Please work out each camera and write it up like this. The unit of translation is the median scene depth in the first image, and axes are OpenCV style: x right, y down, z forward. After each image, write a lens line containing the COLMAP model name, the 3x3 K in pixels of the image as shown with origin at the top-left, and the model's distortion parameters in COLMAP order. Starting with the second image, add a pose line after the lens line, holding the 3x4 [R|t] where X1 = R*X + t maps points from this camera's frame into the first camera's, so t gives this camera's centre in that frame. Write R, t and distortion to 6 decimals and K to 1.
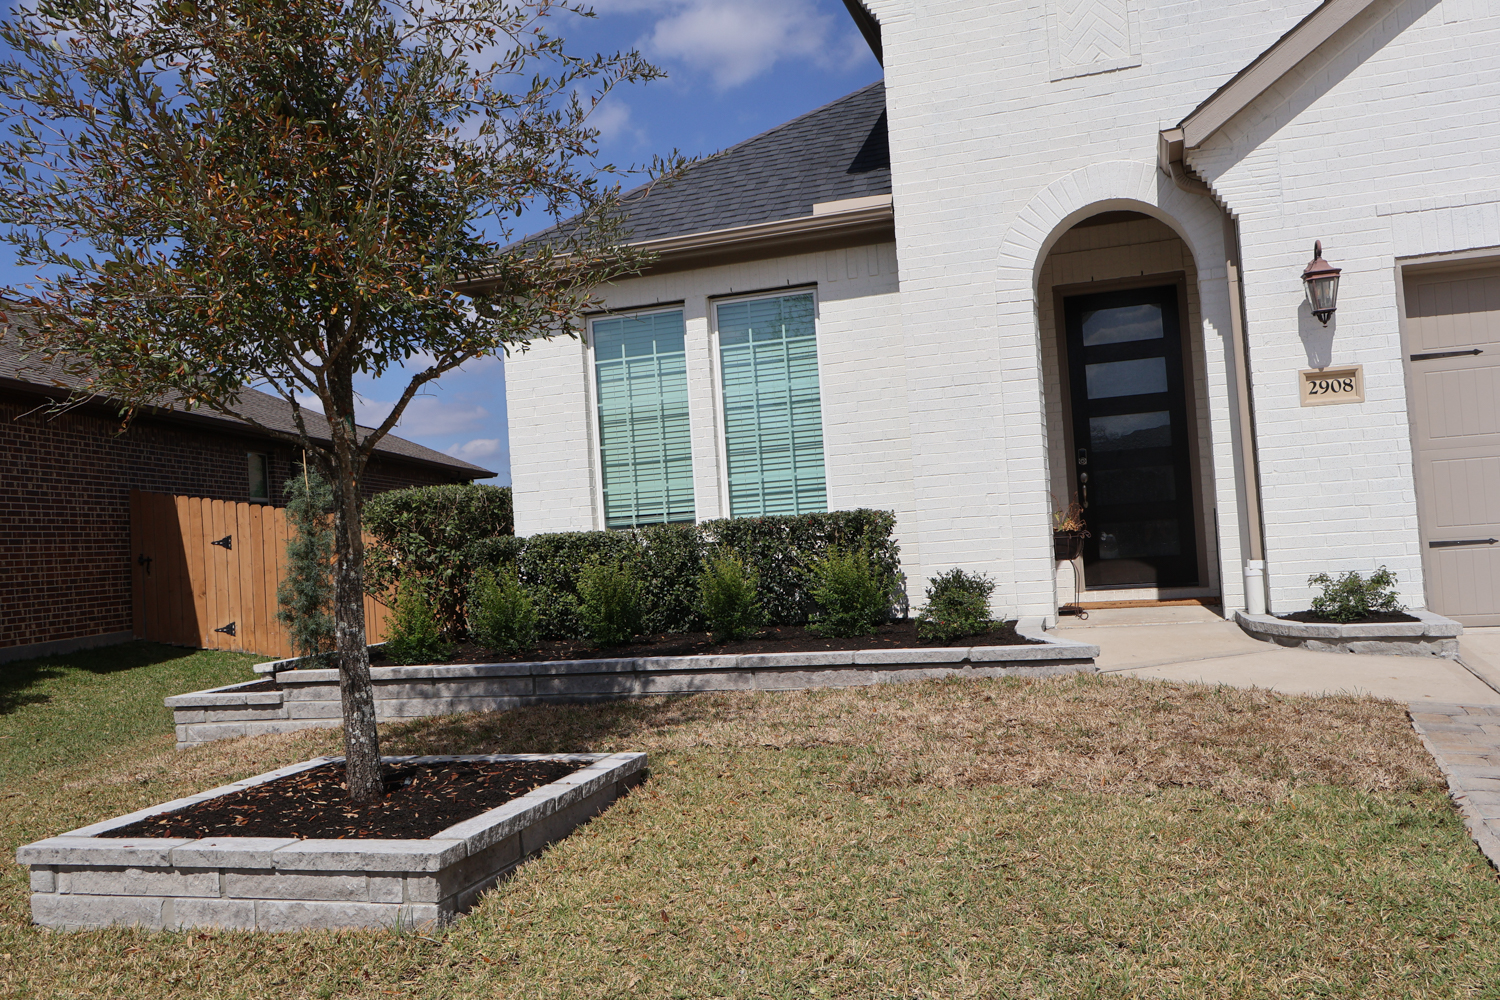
lens RADIAL K [[1251.3, 0, 751.5], [0, 1251.3, 504.2], [0, 0, 1]] dist [0.005621, 0.014898]
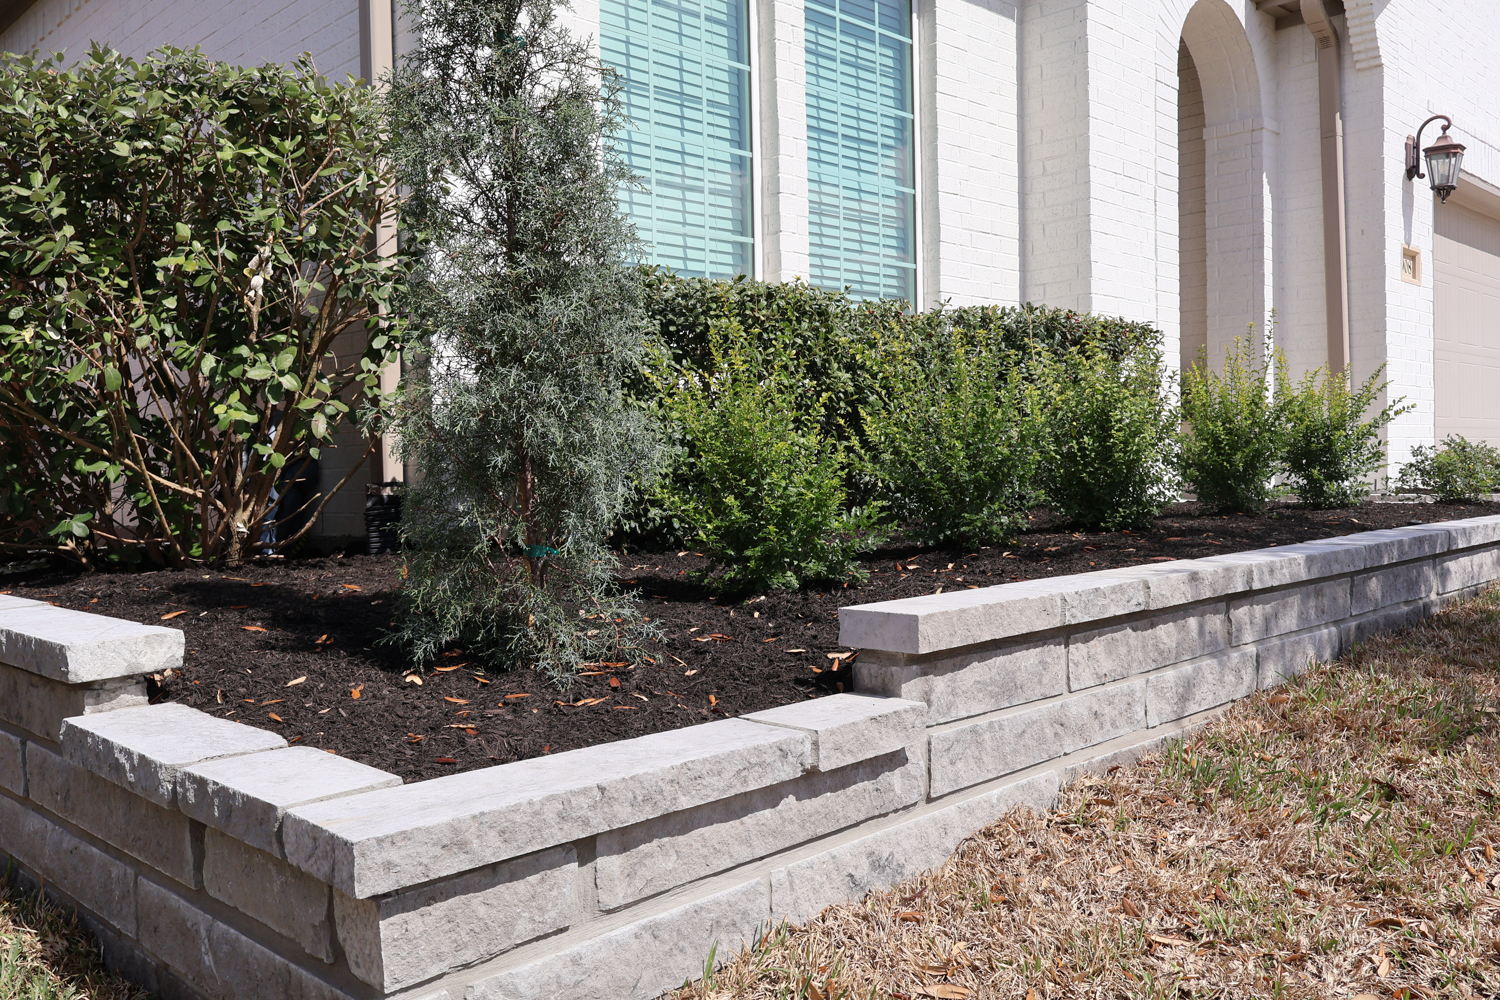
lens RADIAL K [[1255.7, 0, 750.0], [0, 1255.7, 500.0], [0, 0, 1]] dist [0.001102, -0.001392]
pose [[0.460583, 0.035623, 0.886902, -0.592665], [-0.027319, 0.999290, -0.025949, 0.119959], [-0.887196, -0.012278, 0.461229, 0.912756]]
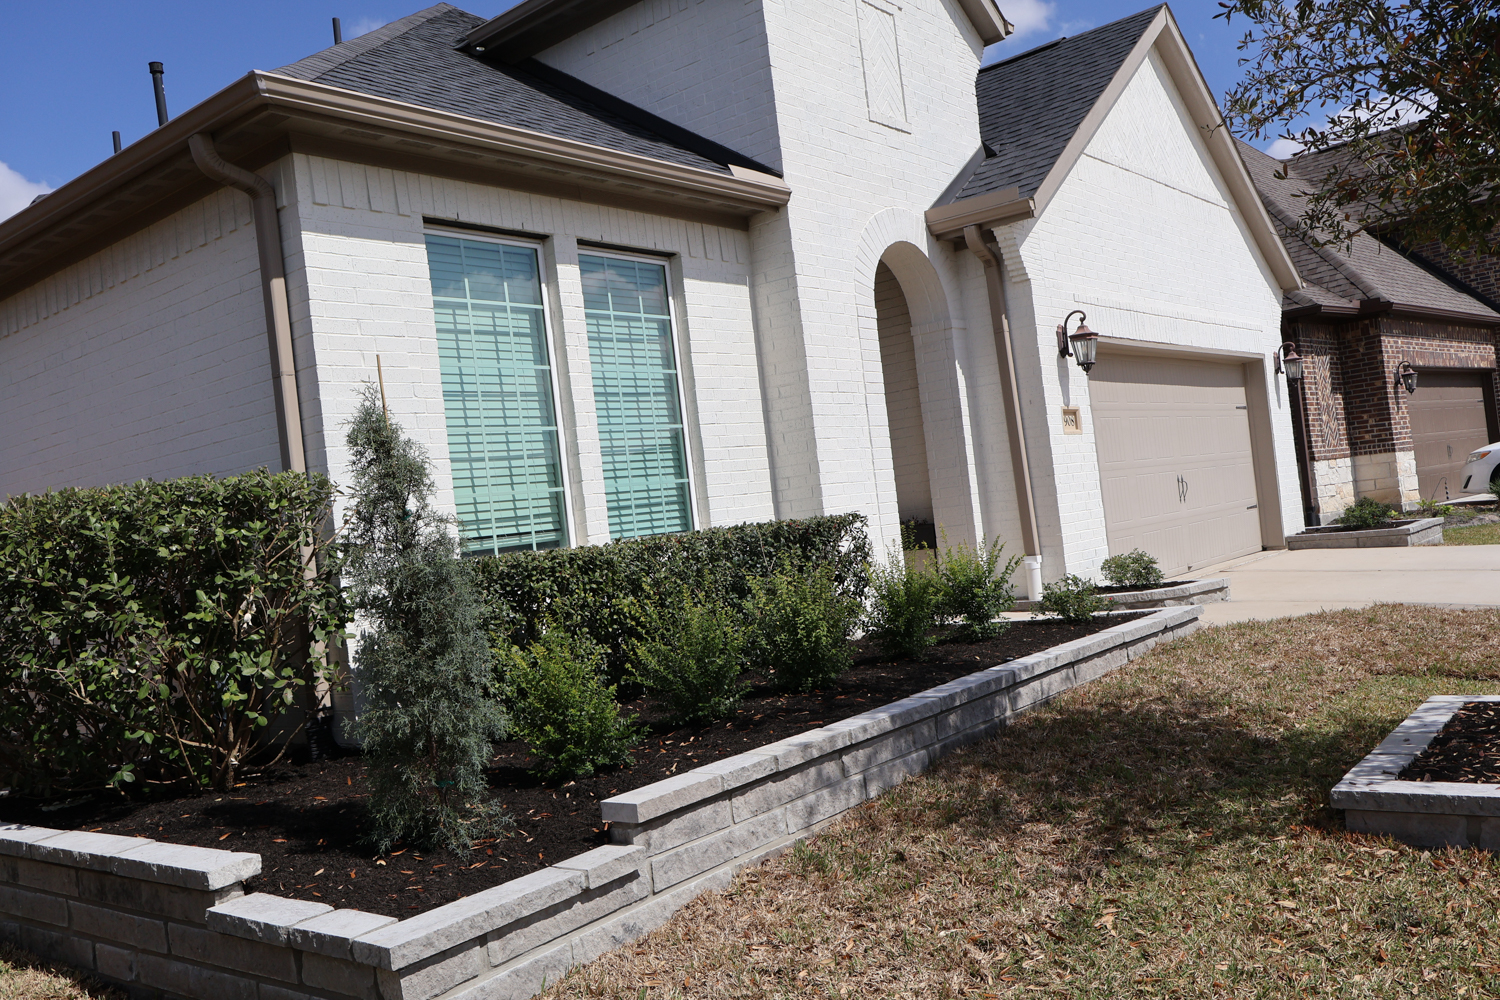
lens RADIAL K [[1251.3, 0, 751.5], [0, 1251.3, 504.2], [0, 0, 1]] dist [0.005621, 0.014898]
pose [[0.361910, 0.043434, 0.931201, -0.799146], [0.071787, 0.994649, -0.074293, 0.060713], [-0.929445, 0.093736, 0.356855, 0.773994]]
